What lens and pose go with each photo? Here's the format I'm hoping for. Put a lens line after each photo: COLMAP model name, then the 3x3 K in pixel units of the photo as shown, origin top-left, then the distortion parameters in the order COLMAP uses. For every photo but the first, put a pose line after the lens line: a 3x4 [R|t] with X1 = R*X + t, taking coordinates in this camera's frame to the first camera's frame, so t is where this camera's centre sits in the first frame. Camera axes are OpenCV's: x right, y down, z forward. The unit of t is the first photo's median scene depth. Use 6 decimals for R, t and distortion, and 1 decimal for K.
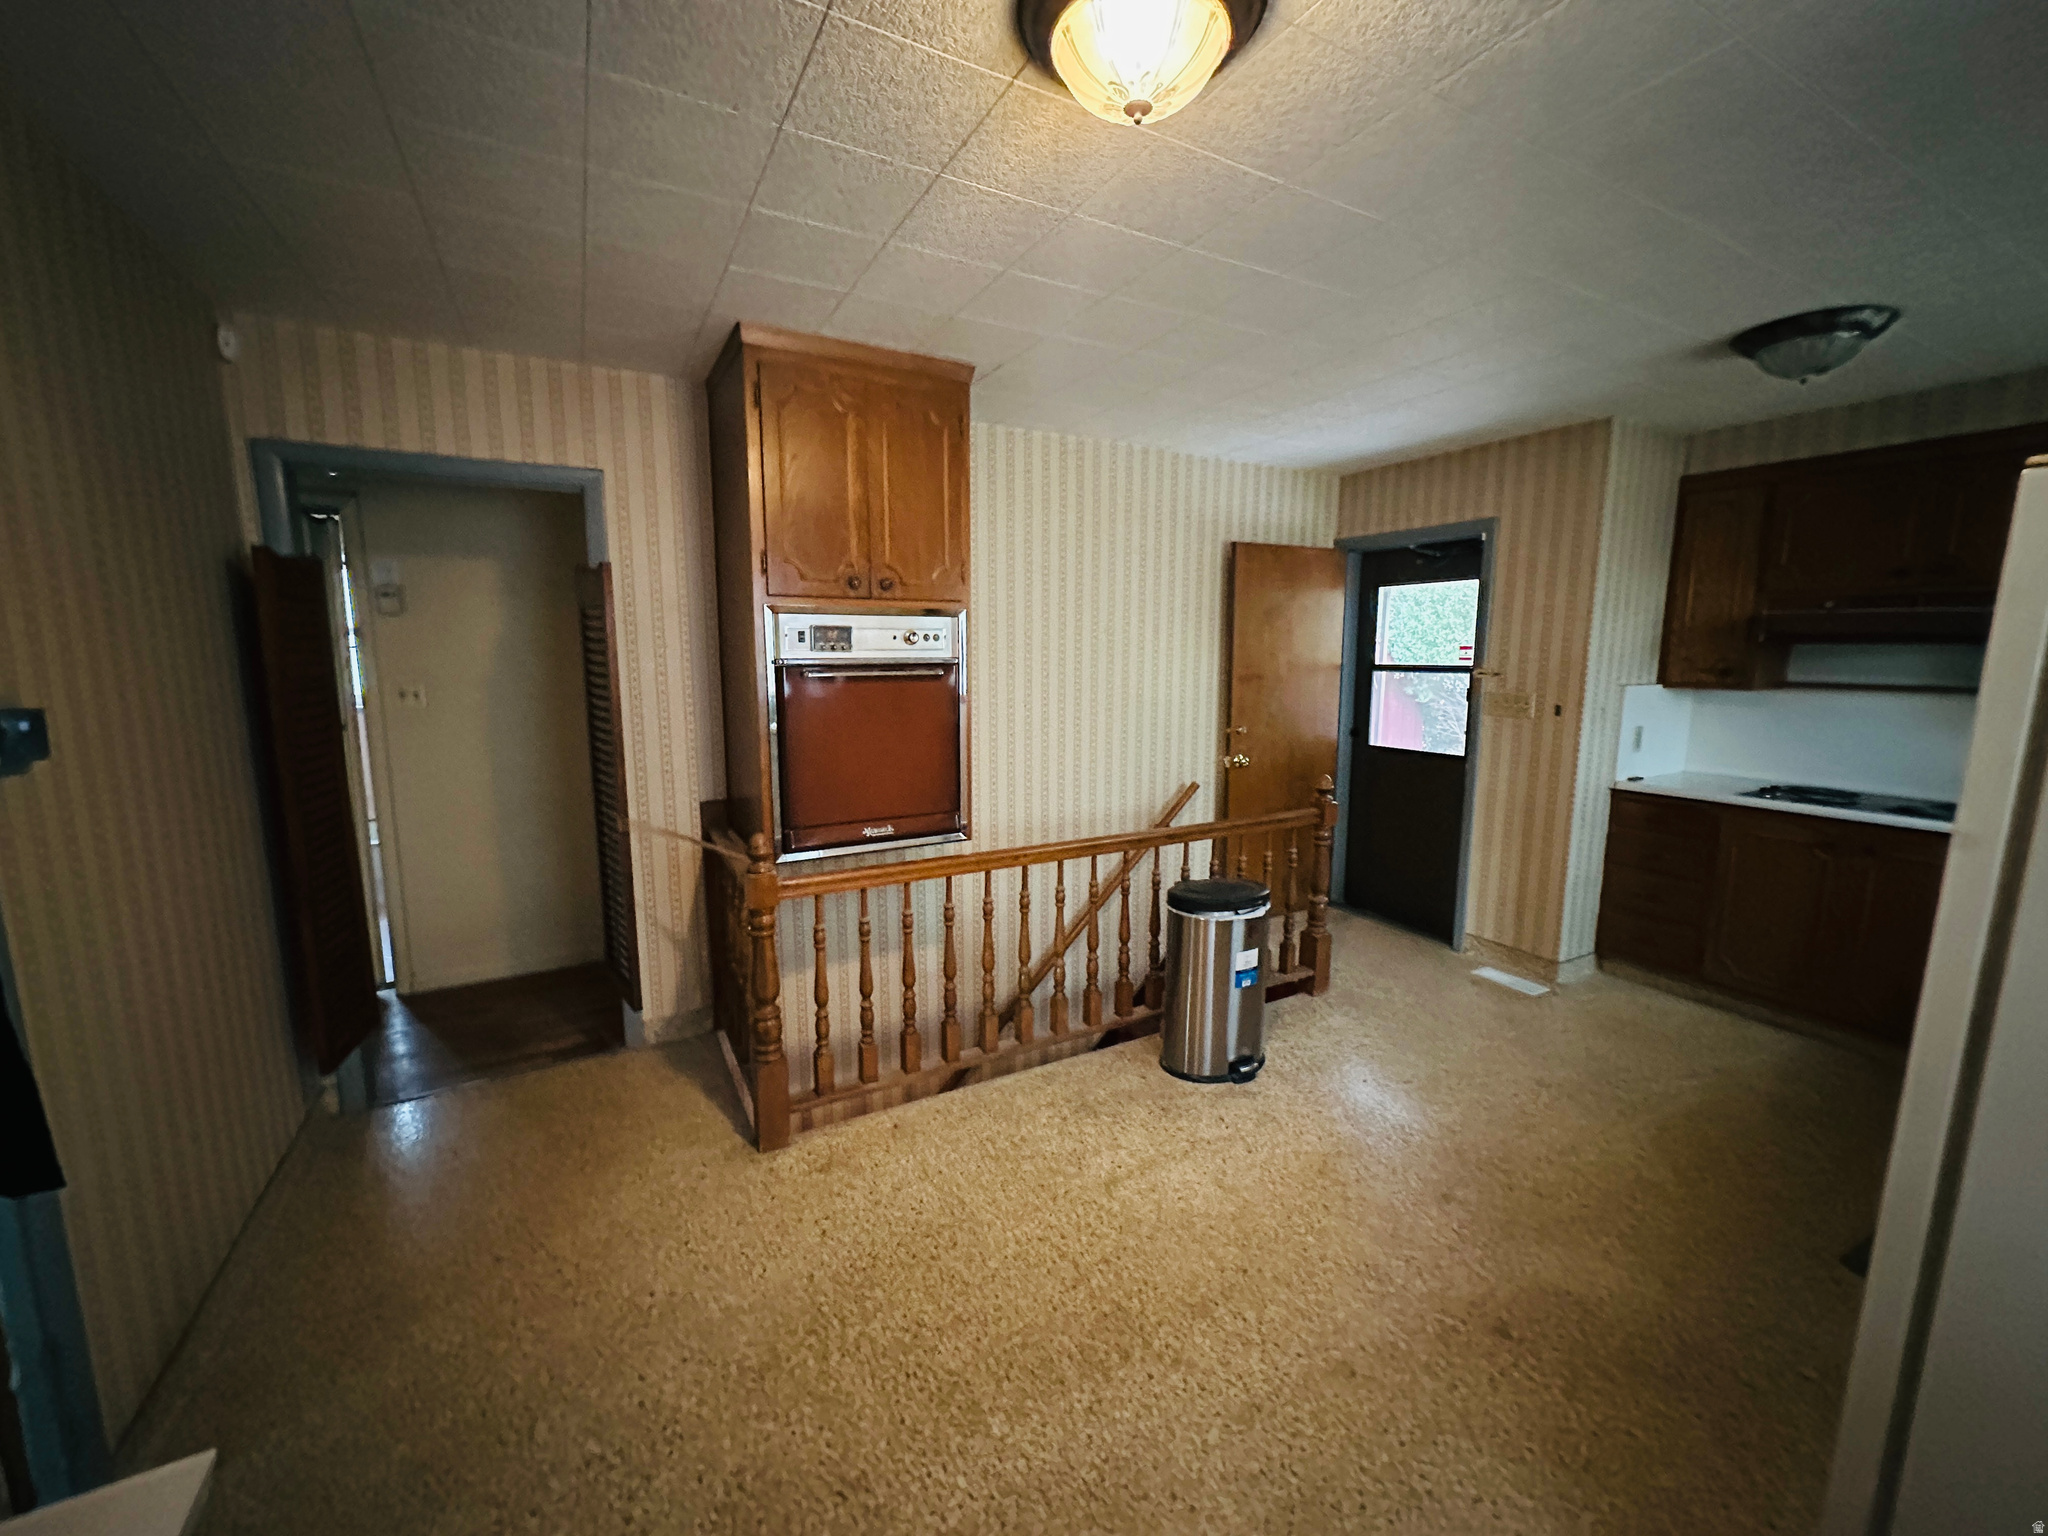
lens RADIAL K [[824.9, 0, 1024.0], [0, 824.9, 768.0], [0, 0, 1]] dist [0.052673, 0.000052]
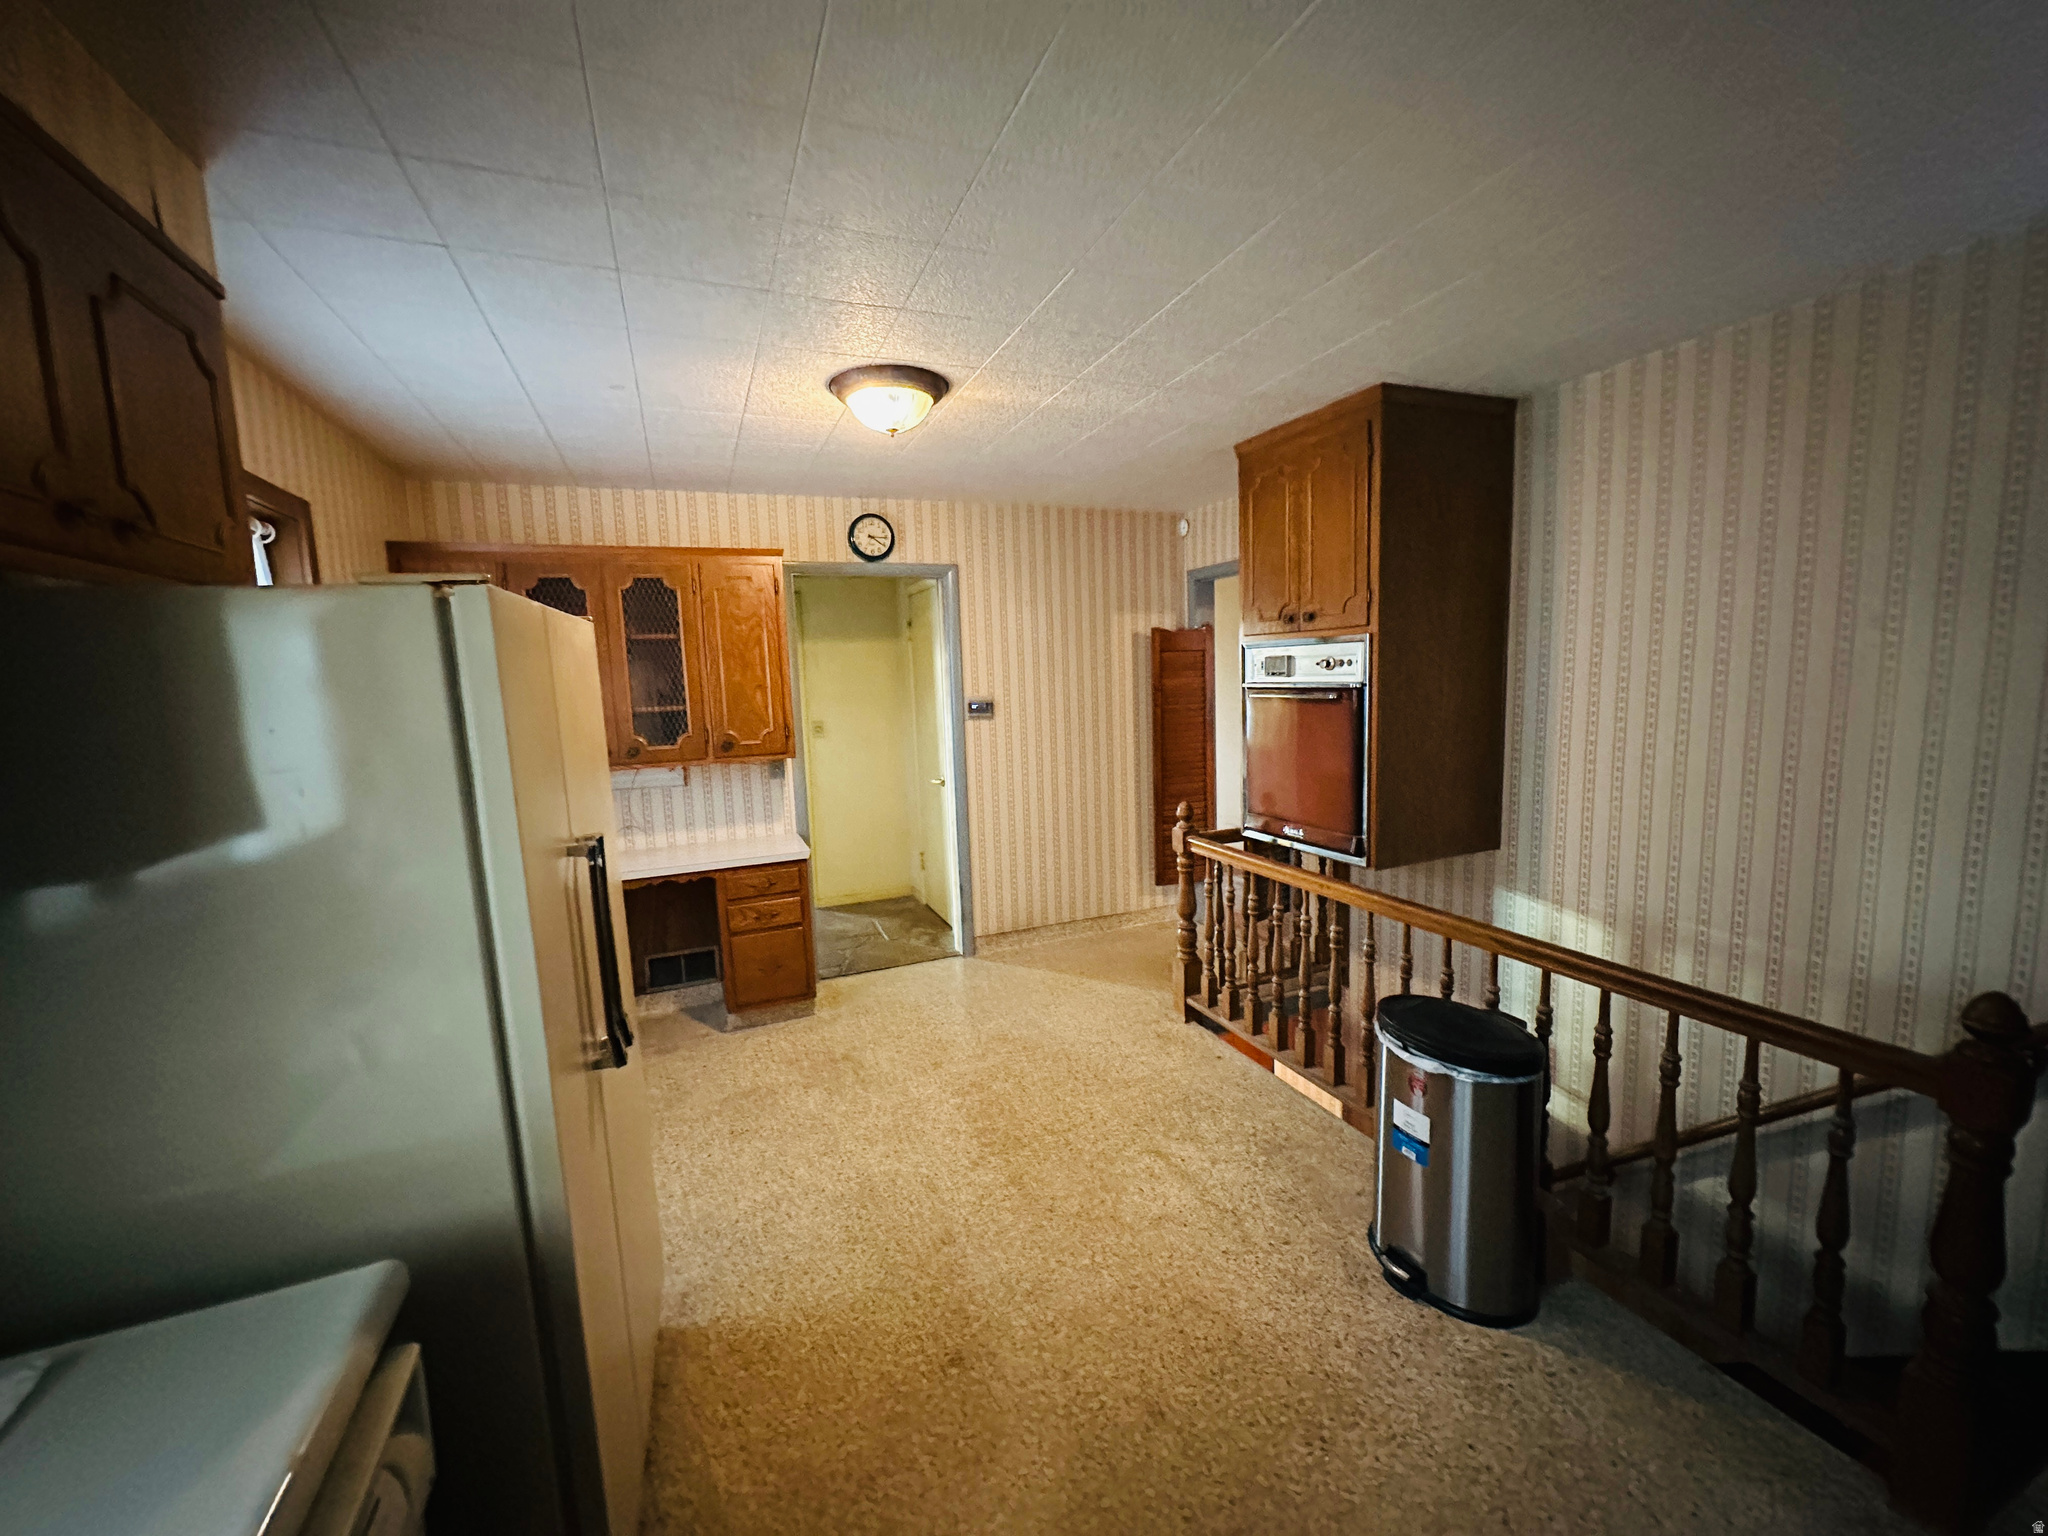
lens RADIAL K [[824.9, 0, 1024.0], [0, 824.9, 768.0], [0, 0, 1]] dist [0.052673, 0.000052]
pose [[-0.107171, 0.094027, -0.989784, 0.983689], [-0.182670, 0.976709, 0.112564, -0.071020], [0.977316, 0.192867, -0.087499, 0.713866]]
